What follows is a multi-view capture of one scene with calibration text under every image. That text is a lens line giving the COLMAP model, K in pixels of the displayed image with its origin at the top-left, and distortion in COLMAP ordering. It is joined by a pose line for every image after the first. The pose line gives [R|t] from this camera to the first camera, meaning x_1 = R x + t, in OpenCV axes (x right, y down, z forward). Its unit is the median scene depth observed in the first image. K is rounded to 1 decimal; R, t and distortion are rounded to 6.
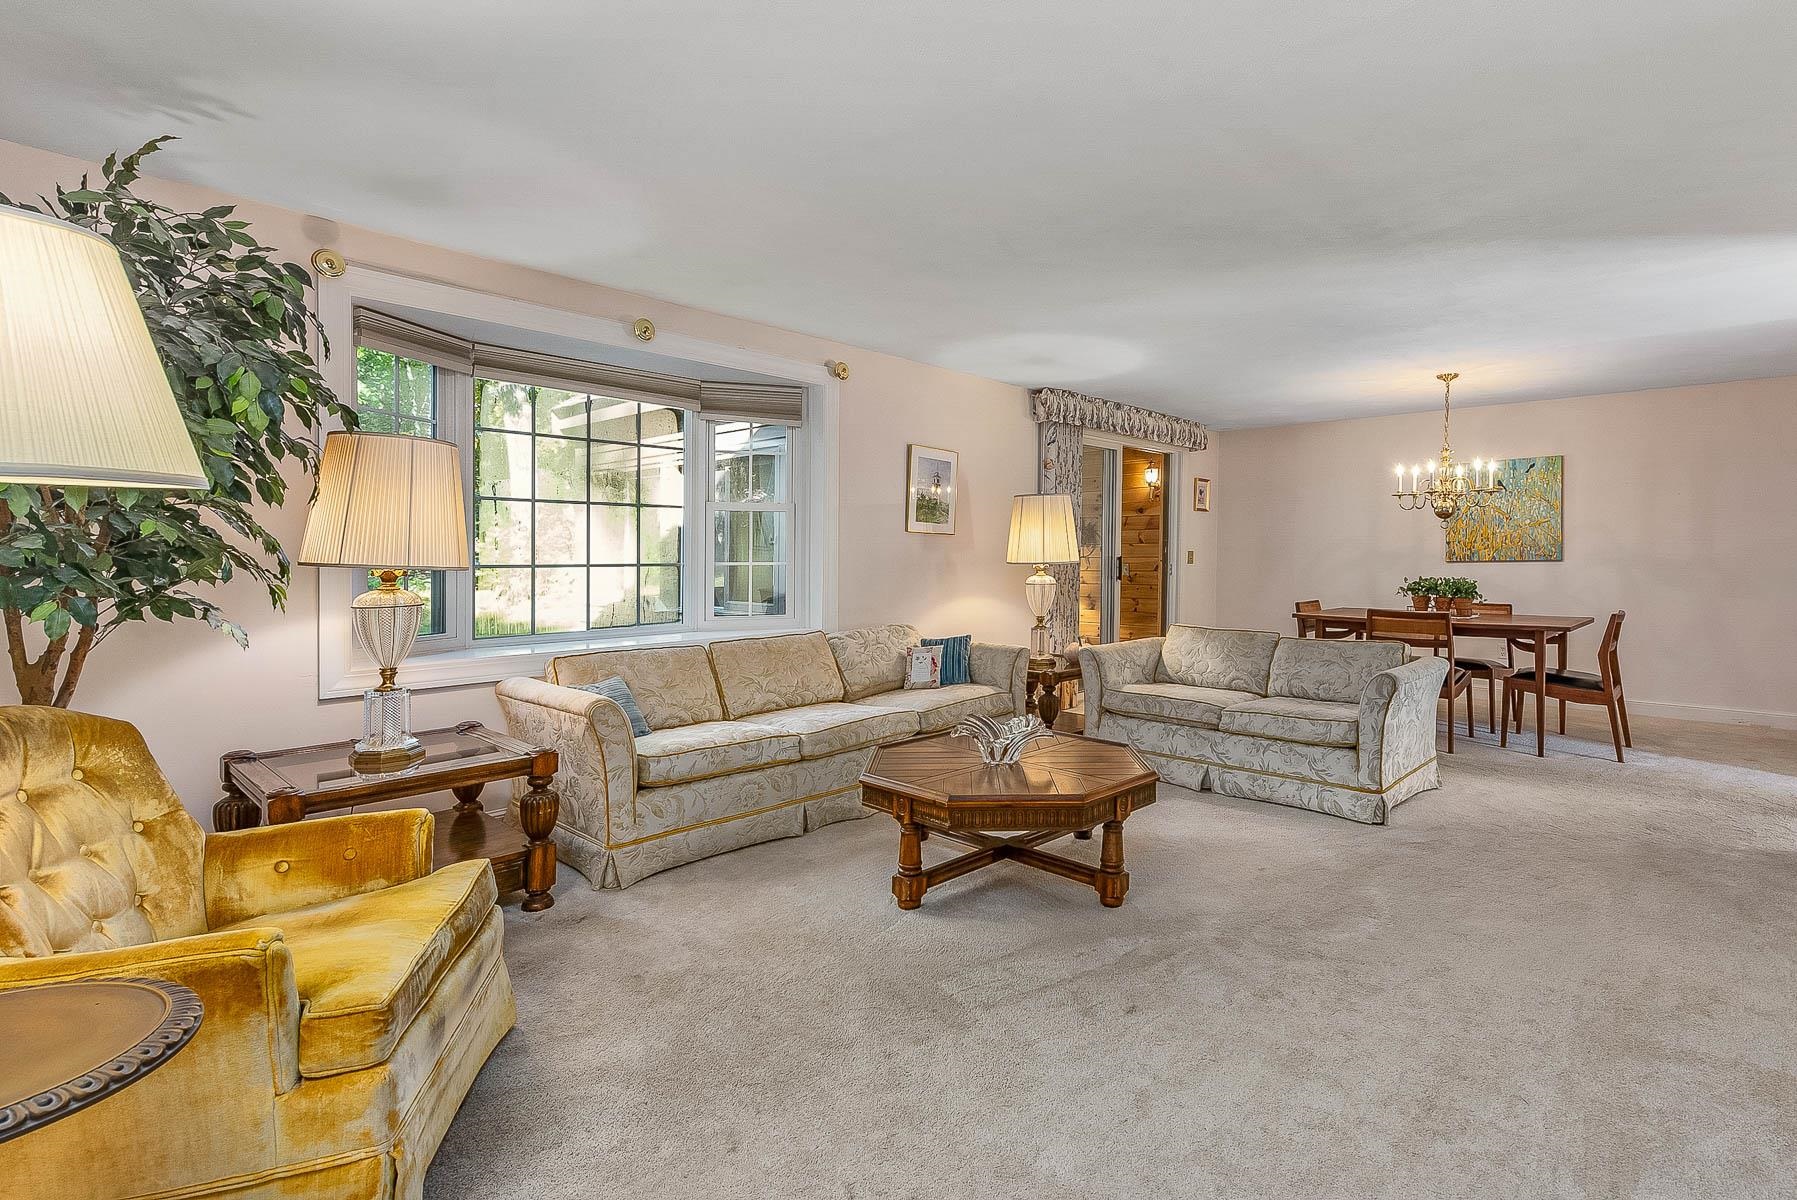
lens RADIAL K [[835.6, 0, 958.9], [0, 835.6, 561.0], [0, 0, 1]] dist [-0.030106, 0.000337]
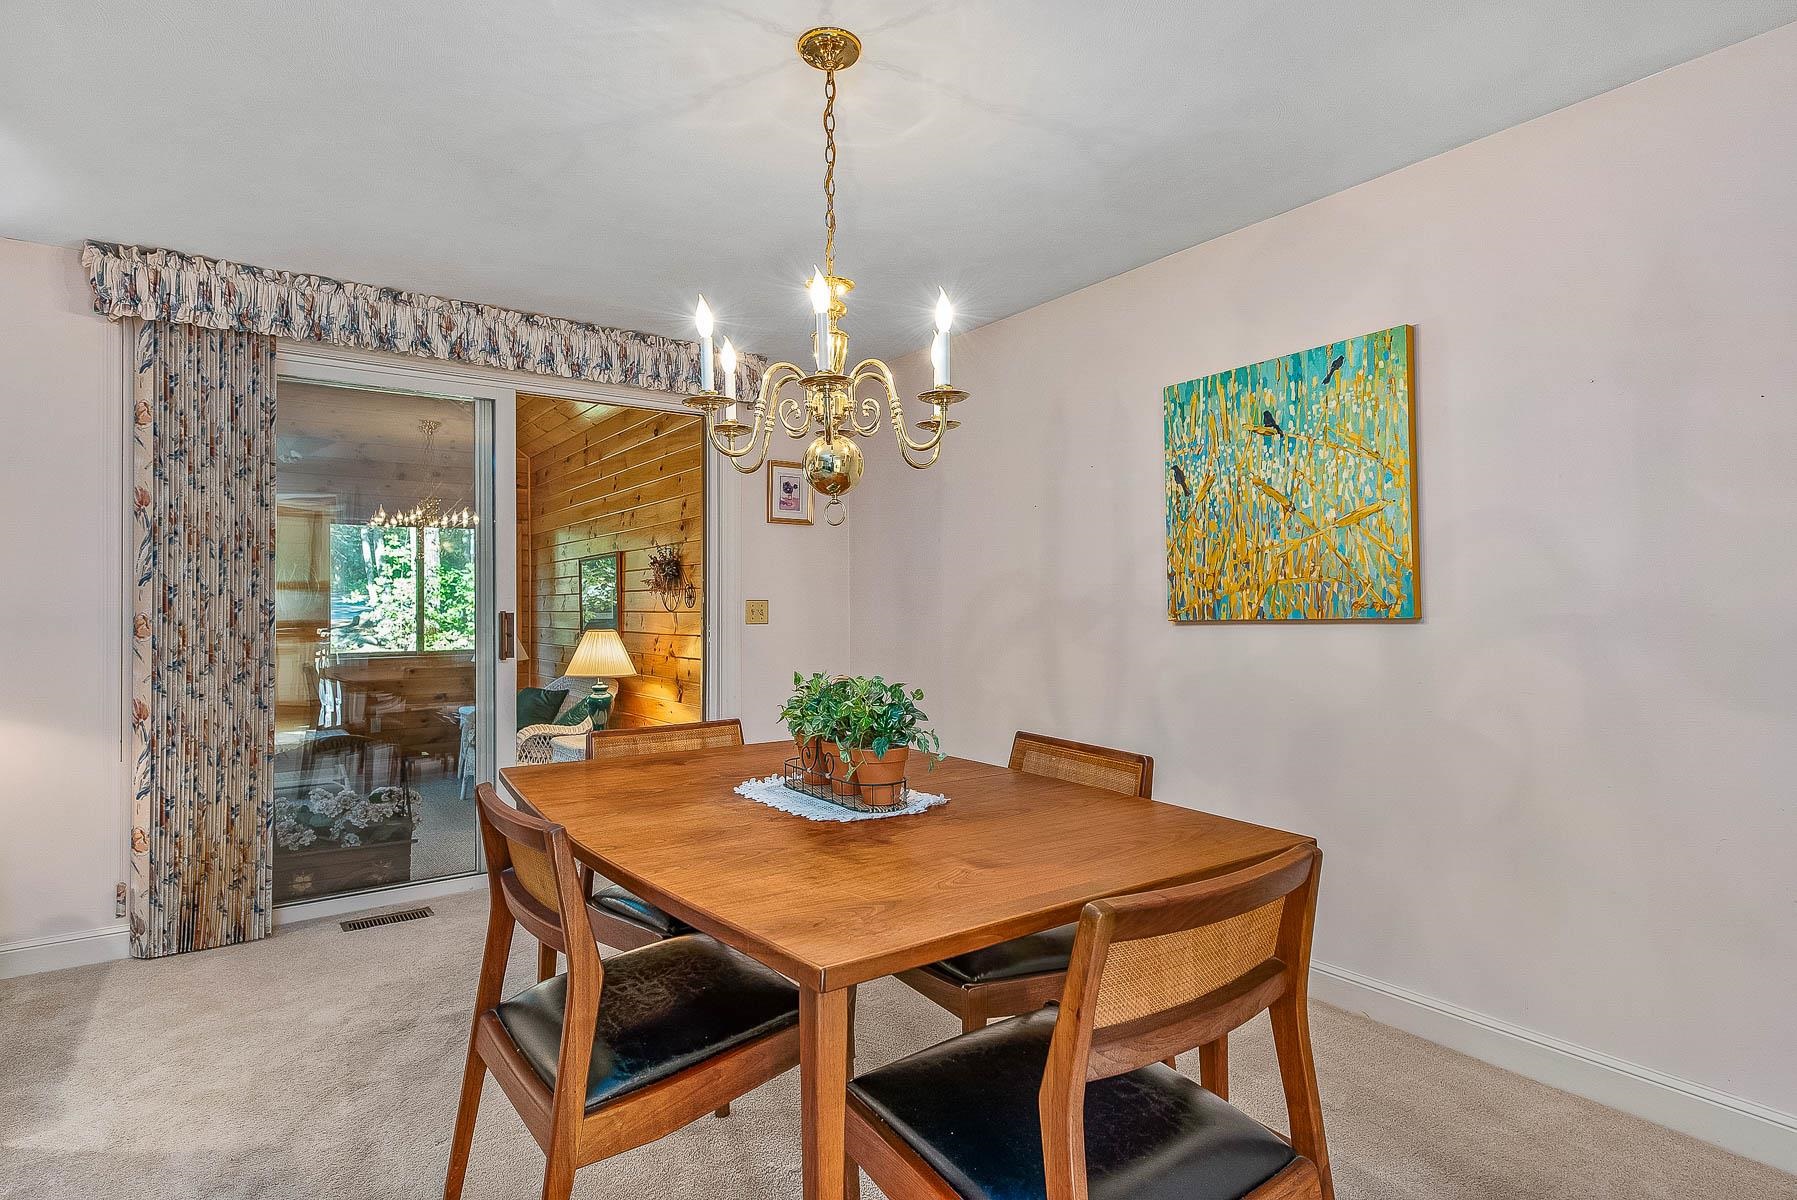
lens RADIAL K [[934.8, 0, 875.1], [0, 934.8, 576.1], [0, 0, 1]] dist [0.004693, -0.005717]
pose [[0.980159, -0.012202, -0.197838, 0.719255], [0.004188, 0.999155, -0.040877, -0.004871], [0.198169, 0.039237, 0.979382, 0.689821]]
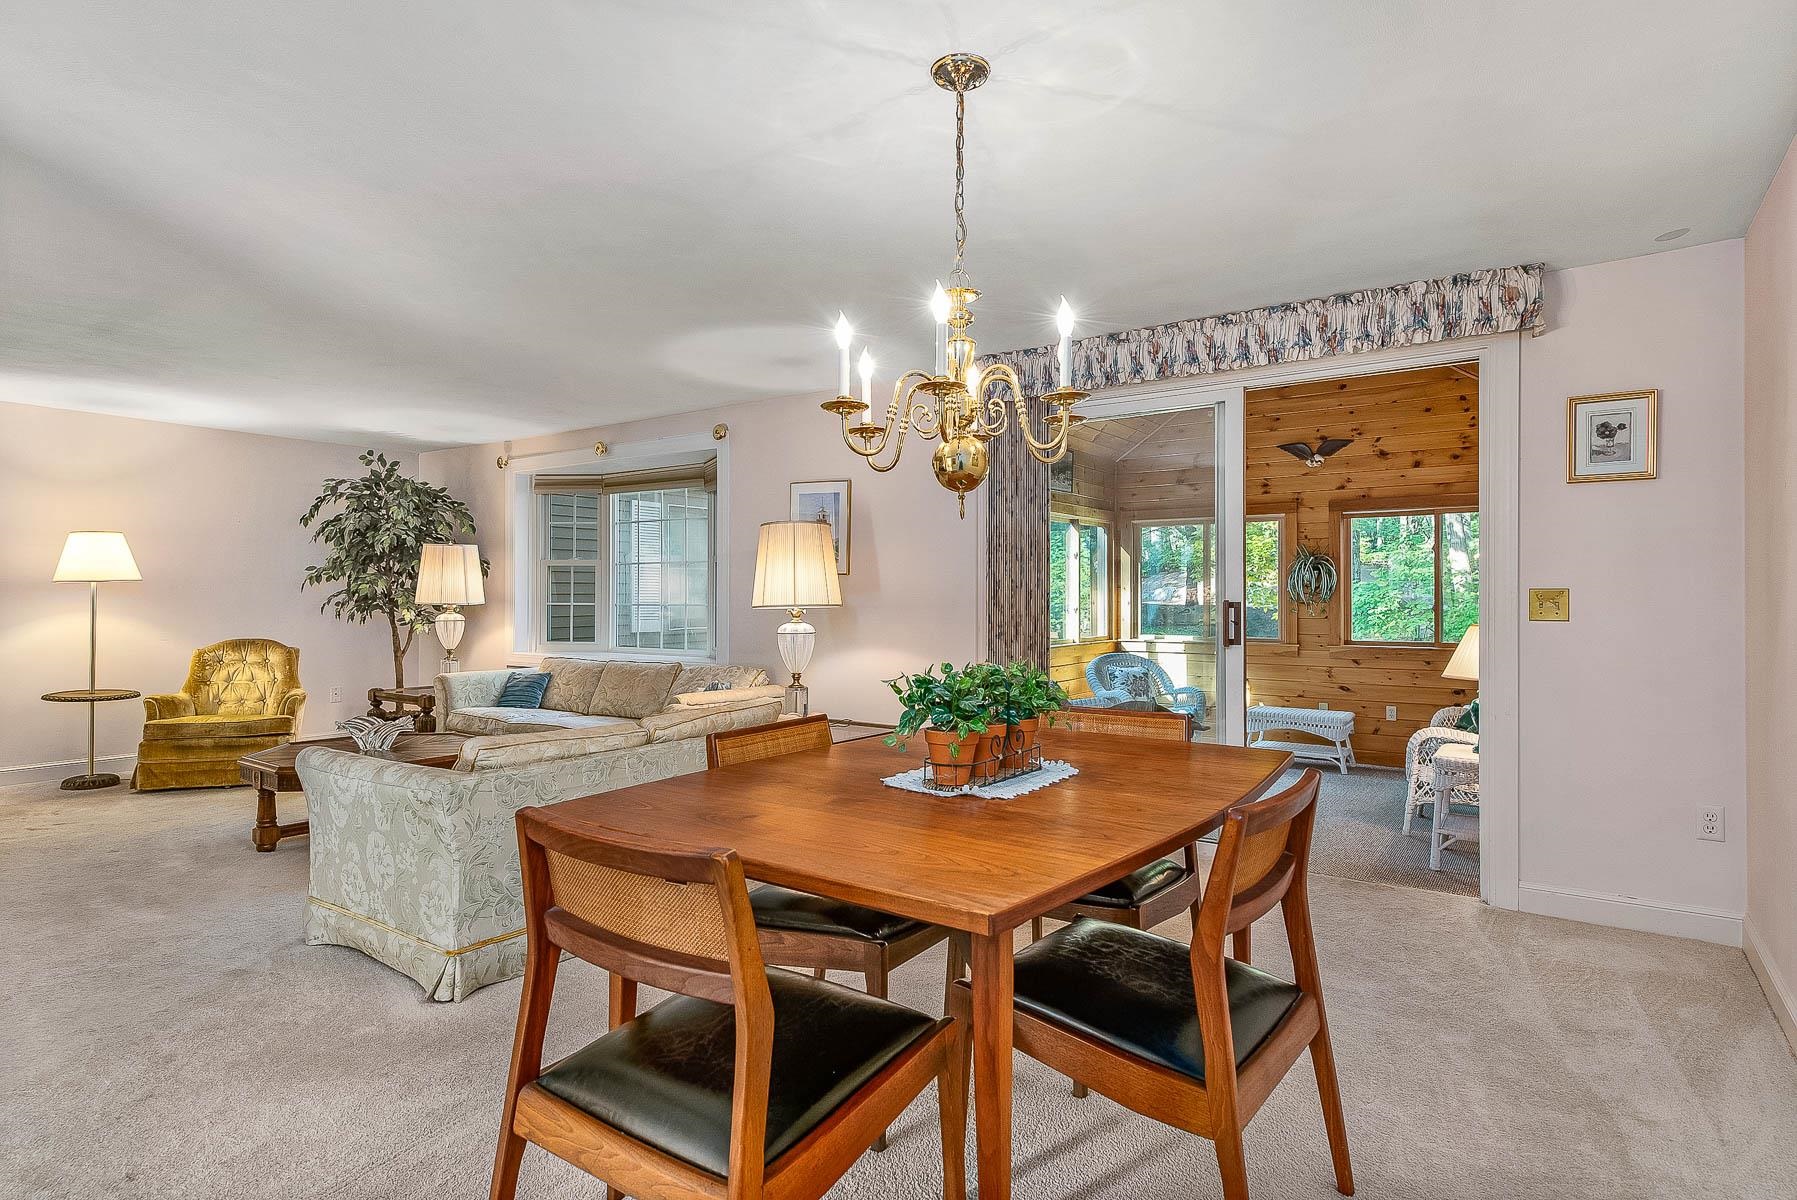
lens RADIAL K [[934.8, 0, 905.2], [0, 934.8, 586.4], [0, 0, 1]] dist [0.004693, -0.005717]
pose [[0.138993, -0.015668, -0.990169, 1.030002], [-0.009299, 0.999810, -0.017126, -0.004049], [0.990250, 0.011588, 0.138821, 0.985419]]
